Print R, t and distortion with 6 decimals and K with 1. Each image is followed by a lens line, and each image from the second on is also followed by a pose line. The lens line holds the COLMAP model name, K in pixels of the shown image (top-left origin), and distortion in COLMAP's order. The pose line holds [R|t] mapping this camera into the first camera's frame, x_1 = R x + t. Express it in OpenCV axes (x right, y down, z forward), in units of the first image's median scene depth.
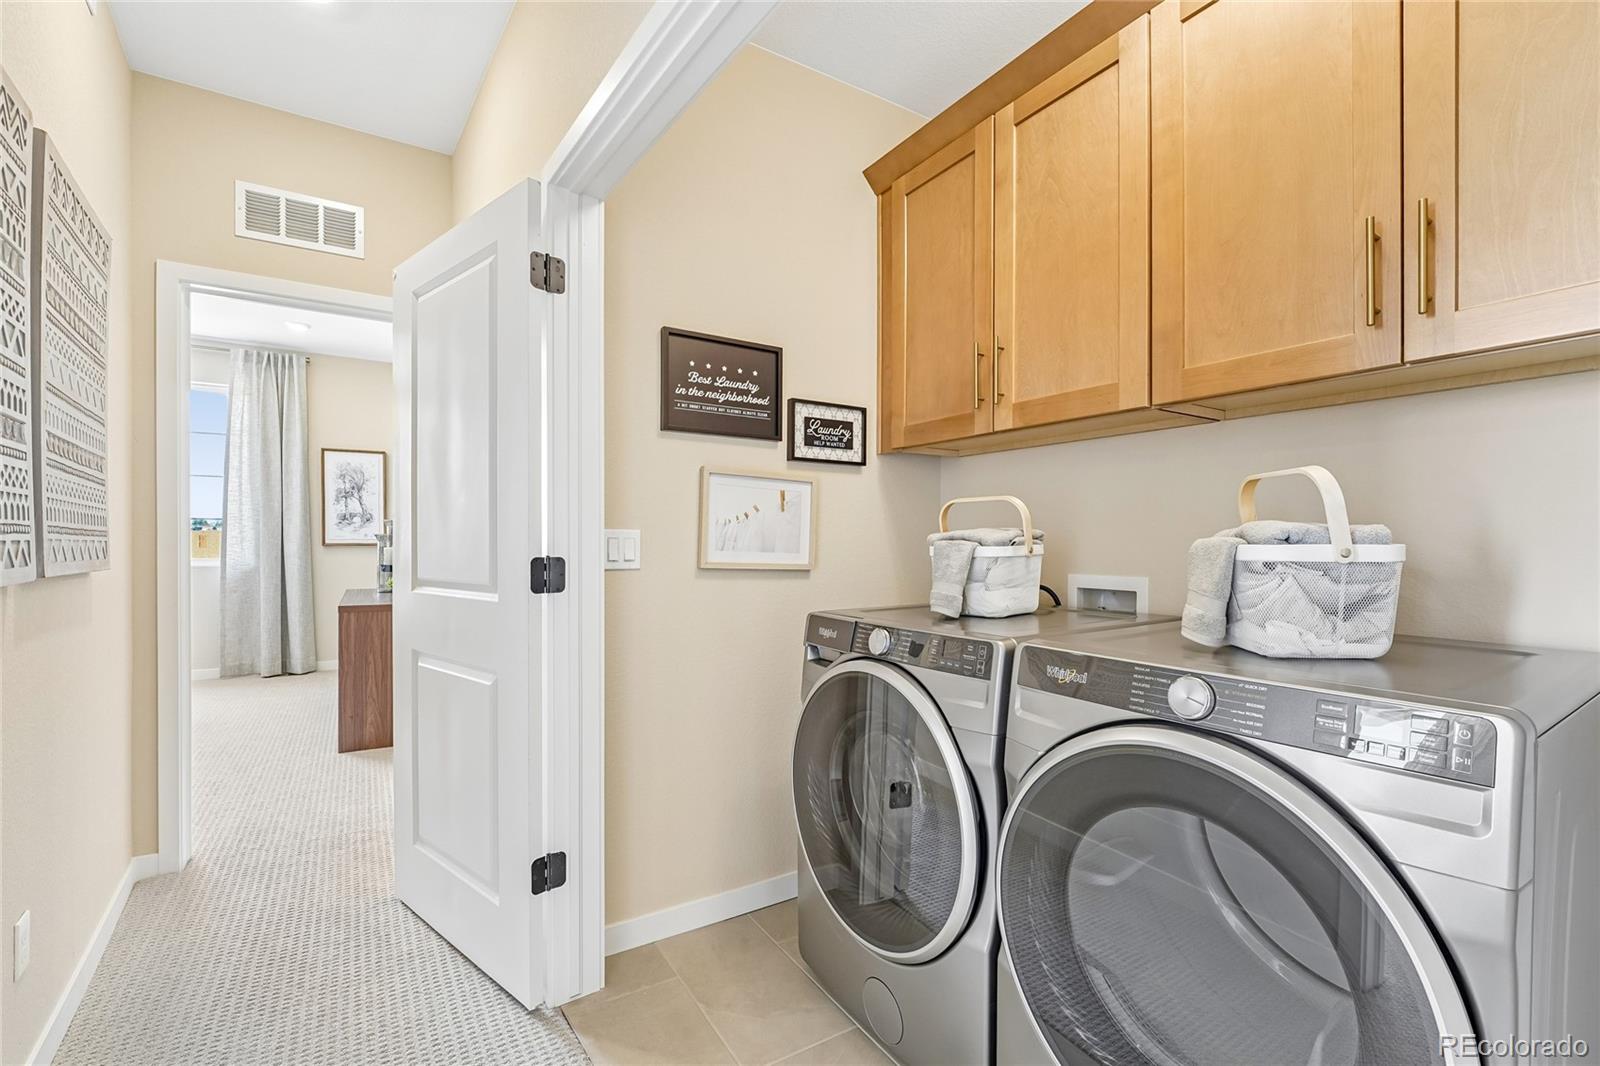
lens RADIAL K [[676.2, 0, 777.8], [0, 676.2, 539.7], [0, 0, 1]] dist [-0.015583, -0.000068]
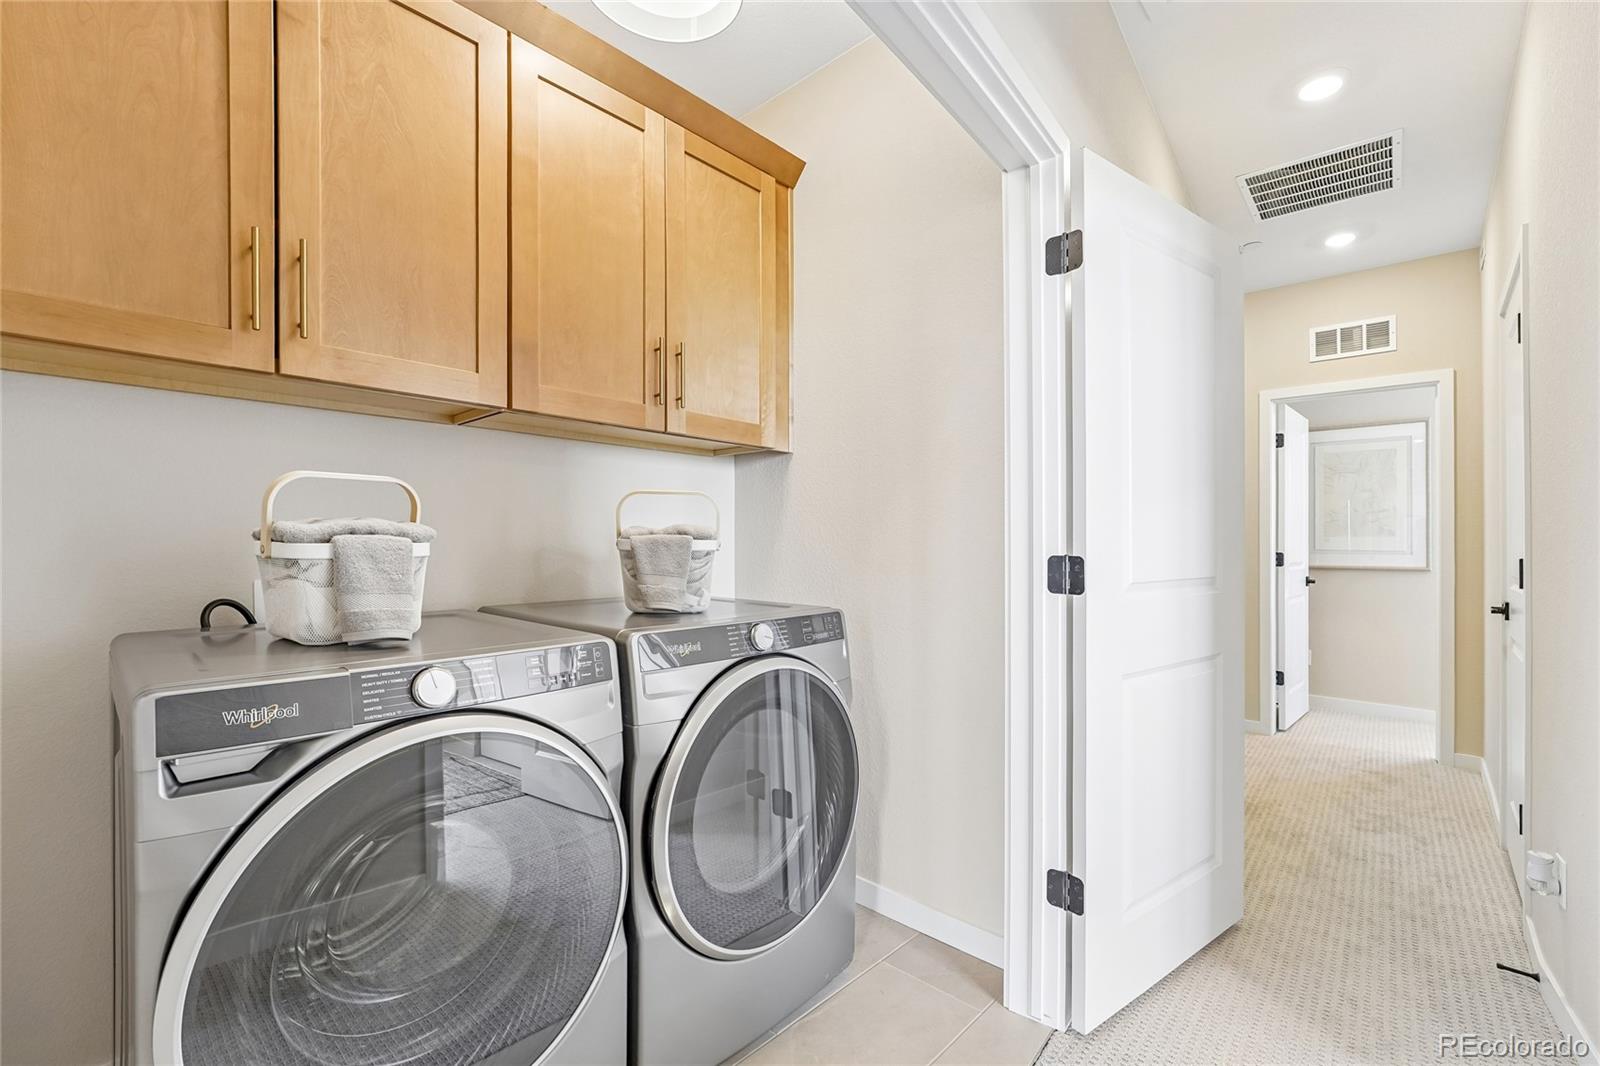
lens RADIAL K [[676.2, 0, 777.8], [0, 676.2, 539.7], [0, 0, 1]] dist [-0.015583, -0.000068]
pose [[-0.262112, -0.005978, 0.965019, -0.750064], [-0.007758, 0.999962, 0.004087, 0.000668], [-0.965006, -0.006415, -0.262148, 1.122261]]
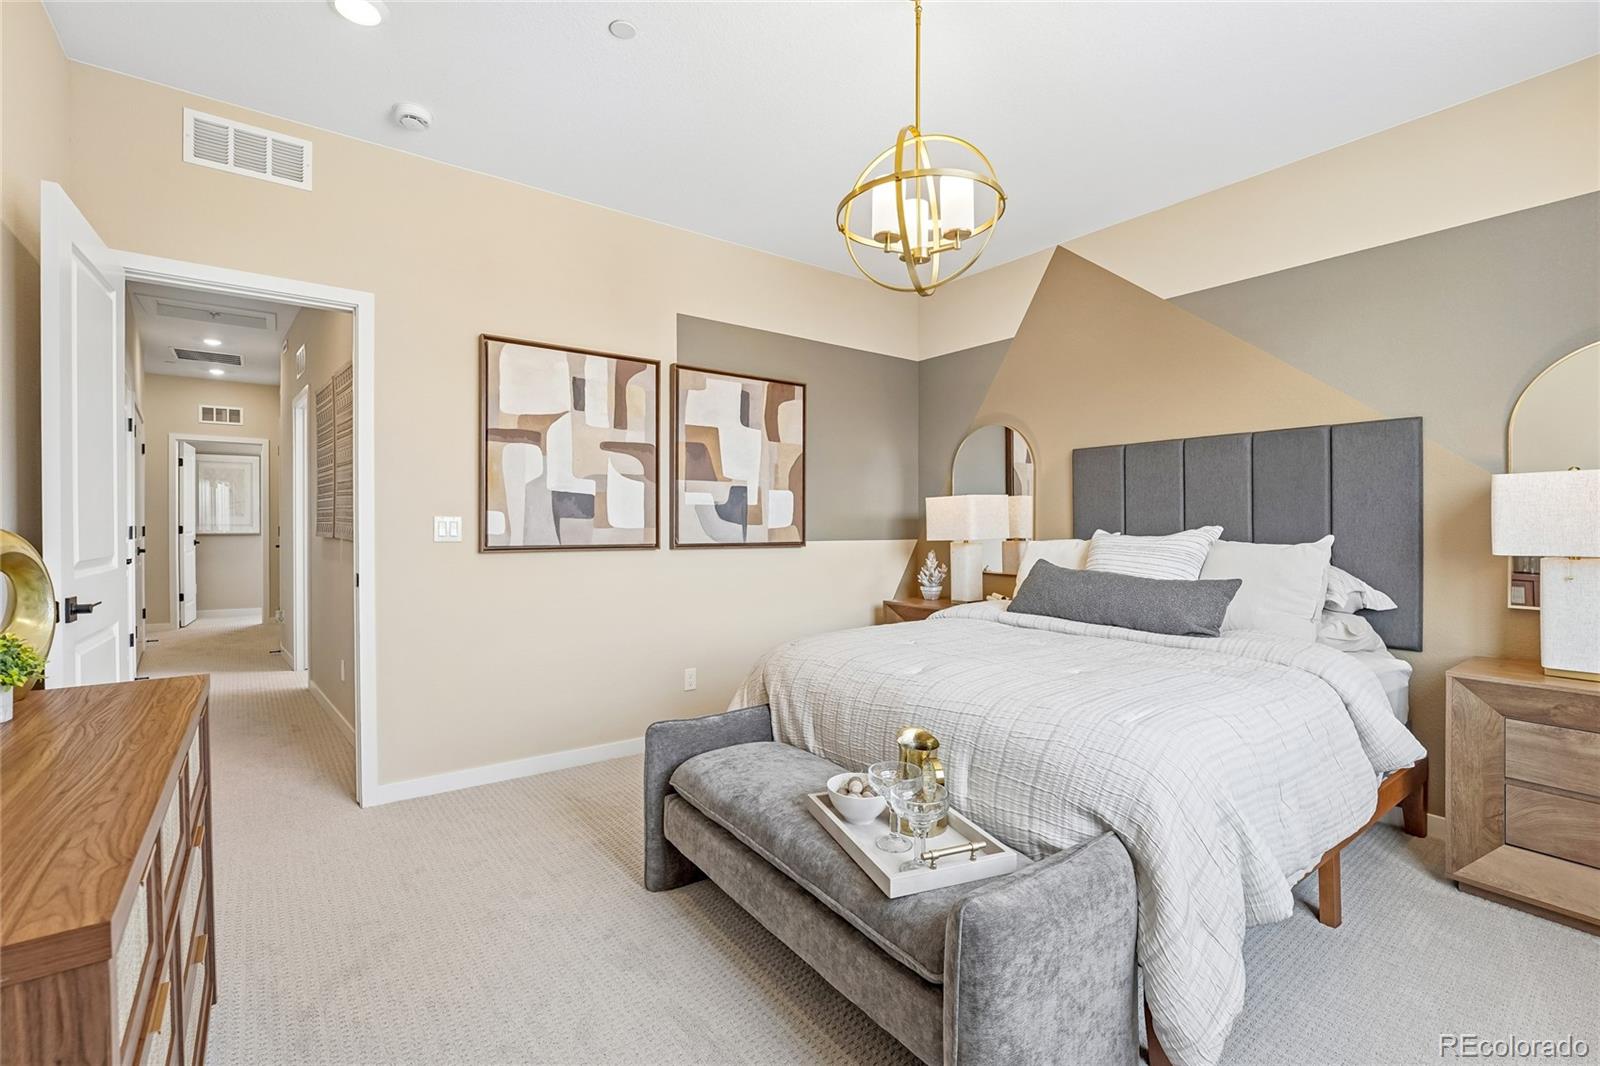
lens RADIAL K [[717.3, 0, 800.0], [0, 717.3, 533.0], [0, 0, 1]] dist [-0.000334, -0.000129]
pose [[-0.995345, -0.011276, -0.095709, -0.797166], [-0.011847, 0.999915, 0.005397, 0.001192], [0.095640, 0.006506, -0.995395, 1.195687]]
